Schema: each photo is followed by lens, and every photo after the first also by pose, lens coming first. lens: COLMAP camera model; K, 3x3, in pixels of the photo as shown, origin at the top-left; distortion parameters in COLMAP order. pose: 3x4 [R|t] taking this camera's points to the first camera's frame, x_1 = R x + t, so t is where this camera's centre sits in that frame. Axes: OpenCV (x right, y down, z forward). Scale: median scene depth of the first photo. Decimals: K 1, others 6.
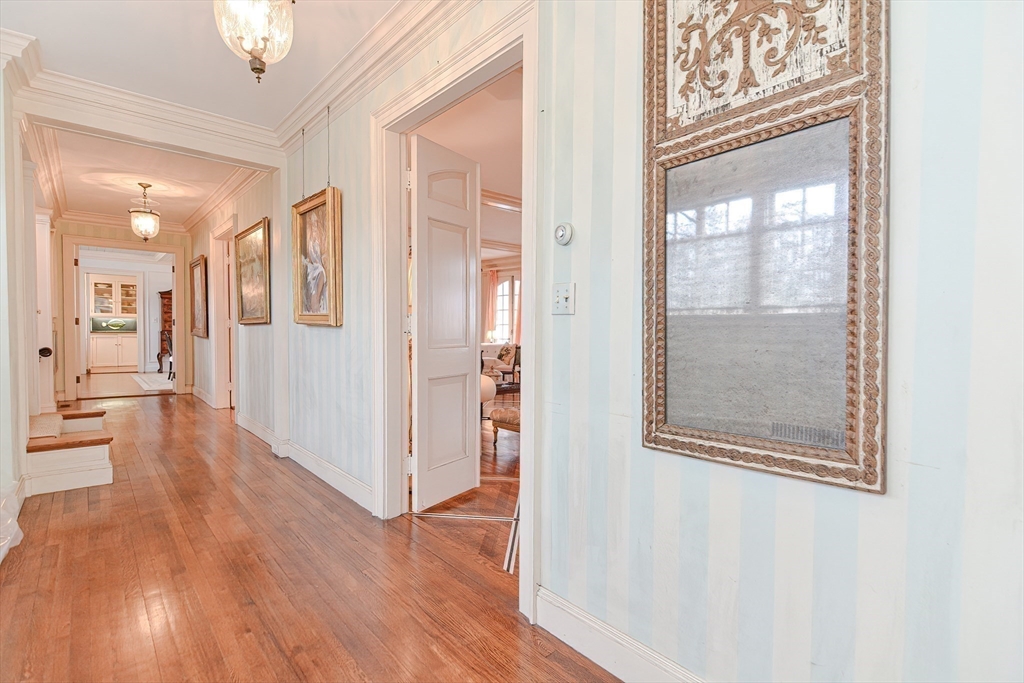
lens RADIAL K [[495.5, 0, 513.1], [0, 495.5, 337.7], [0, 0, 1]] dist [0.015085, -0.001302]
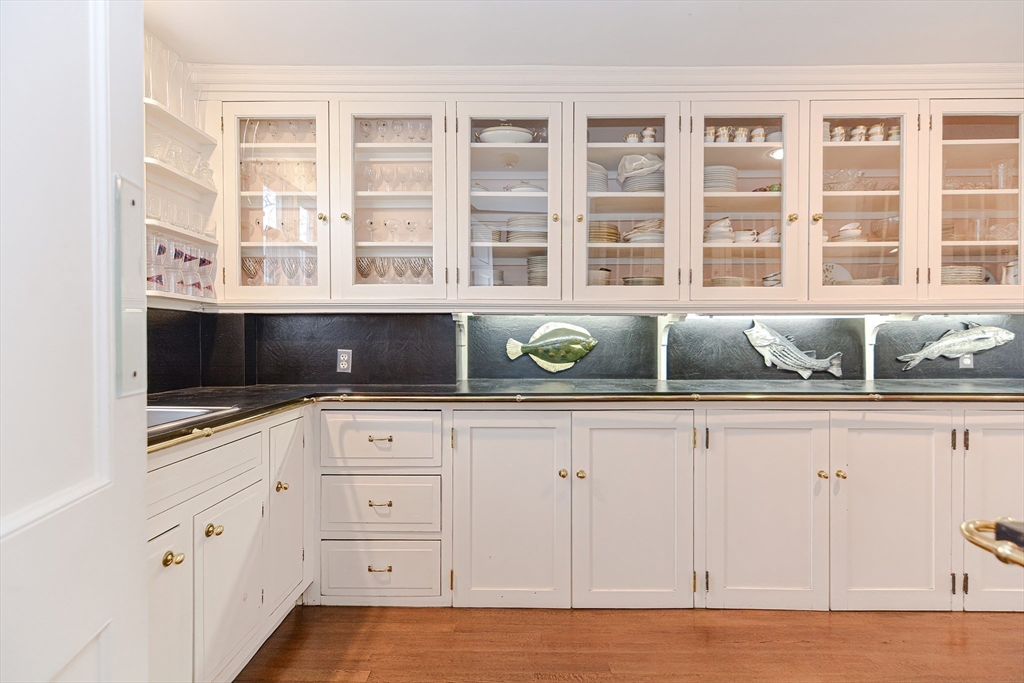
lens RADIAL K [[495.5, 0, 513.4], [0, 495.5, 341.4], [0, 0, 1]] dist [0.015085, -0.001302]
pose [[0.748085, -0.001387, -0.663601, -0.689058], [-0.007808, 0.999910, -0.010892, -0.027332], [0.663557, 0.013330, 0.748007, 0.855023]]
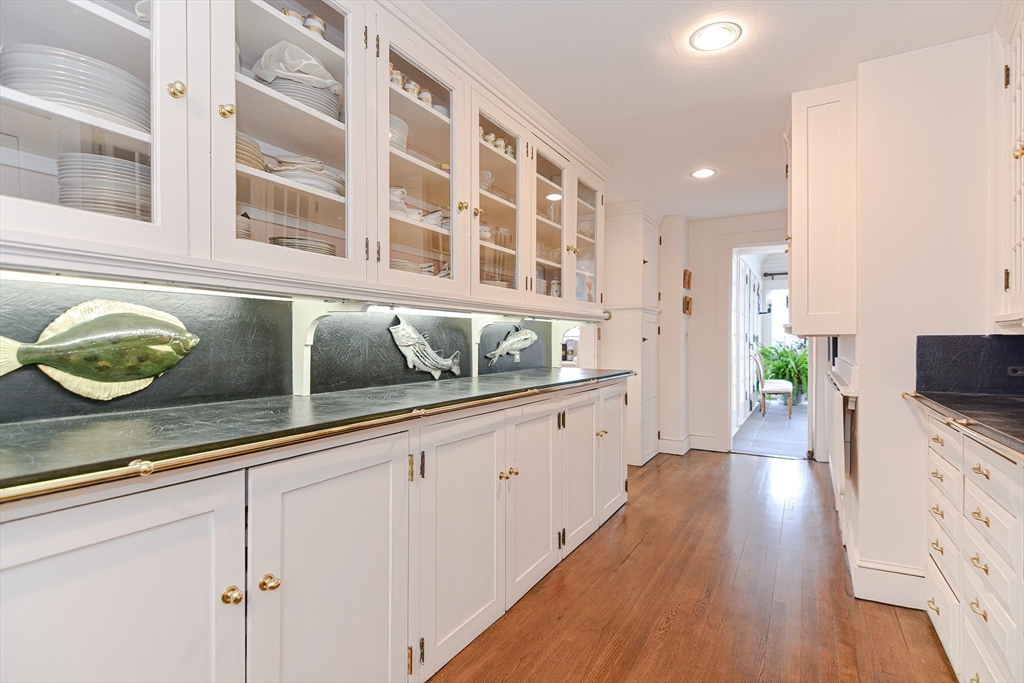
lens RADIAL K [[495.5, 0, 515.9], [0, 495.5, 342.3], [0, 0, 1]] dist [0.015085, -0.001302]
pose [[0.938429, -0.004000, 0.345450, -0.763034], [0.009649, 0.999846, -0.014635, -0.026671], [-0.345338, 0.017067, 0.938323, 0.889881]]
